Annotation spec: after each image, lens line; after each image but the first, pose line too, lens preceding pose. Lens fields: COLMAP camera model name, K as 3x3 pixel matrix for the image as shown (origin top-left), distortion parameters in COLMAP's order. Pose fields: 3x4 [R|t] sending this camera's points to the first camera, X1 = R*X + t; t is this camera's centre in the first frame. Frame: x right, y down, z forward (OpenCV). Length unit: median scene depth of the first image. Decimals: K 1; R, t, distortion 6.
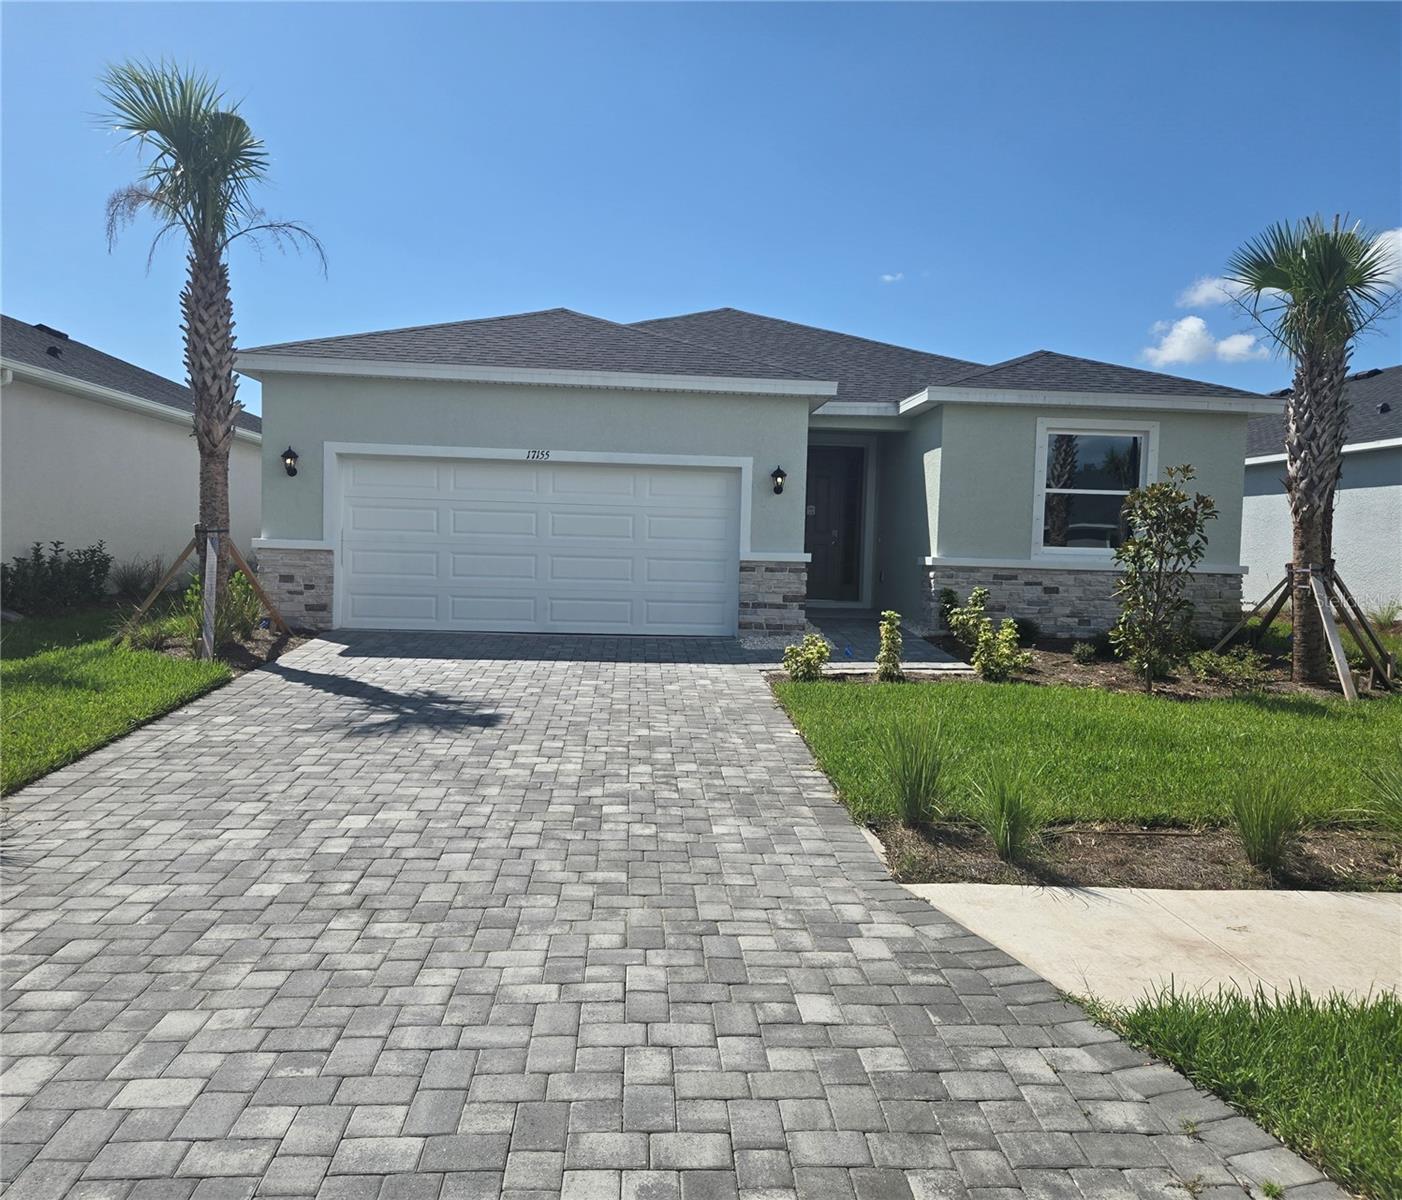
lens RADIAL K [[1065.9, 0, 708.5], [0, 1065.9, 591.8], [0, 0, 1]] dist [0.074657, -0.061759]
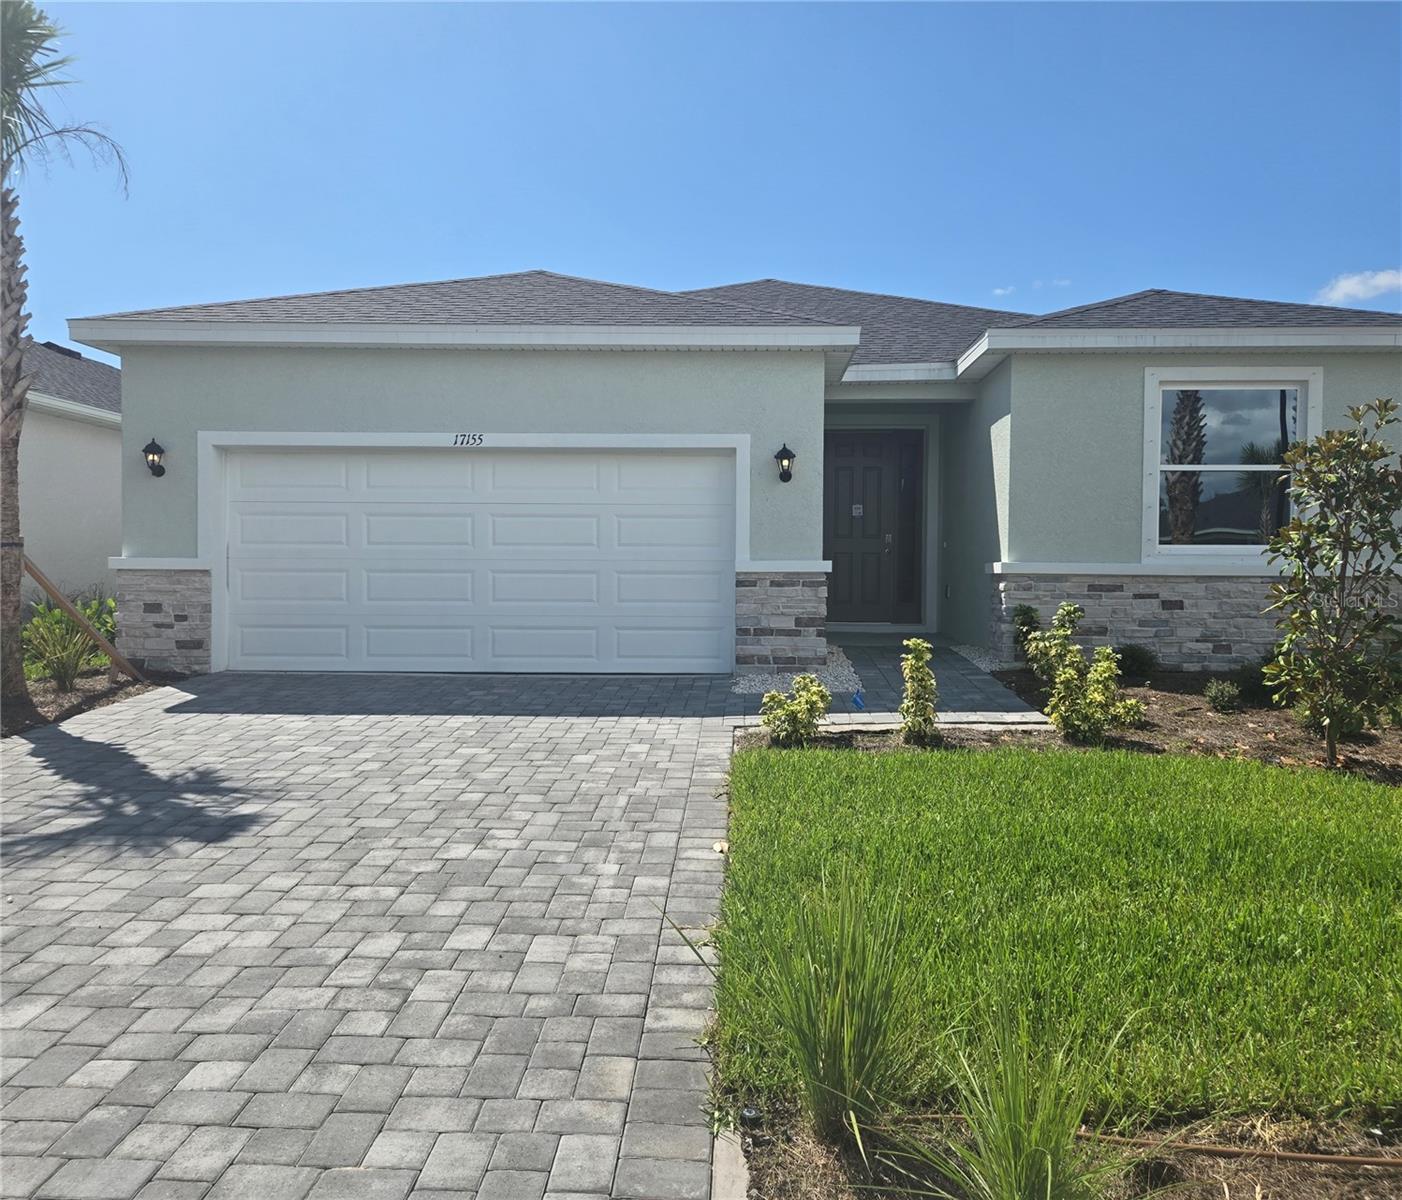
lens RADIAL K [[1094.8, 0, 704.6], [0, 1094.8, 580.8], [0, 0, 1]] dist [0.081943, -0.058841]
pose [[0.994893, -0.020579, -0.098817, 0.083850], [0.017427, 0.999315, -0.032653, 0.001359], [0.099421, 0.030764, 0.994570, 0.236457]]
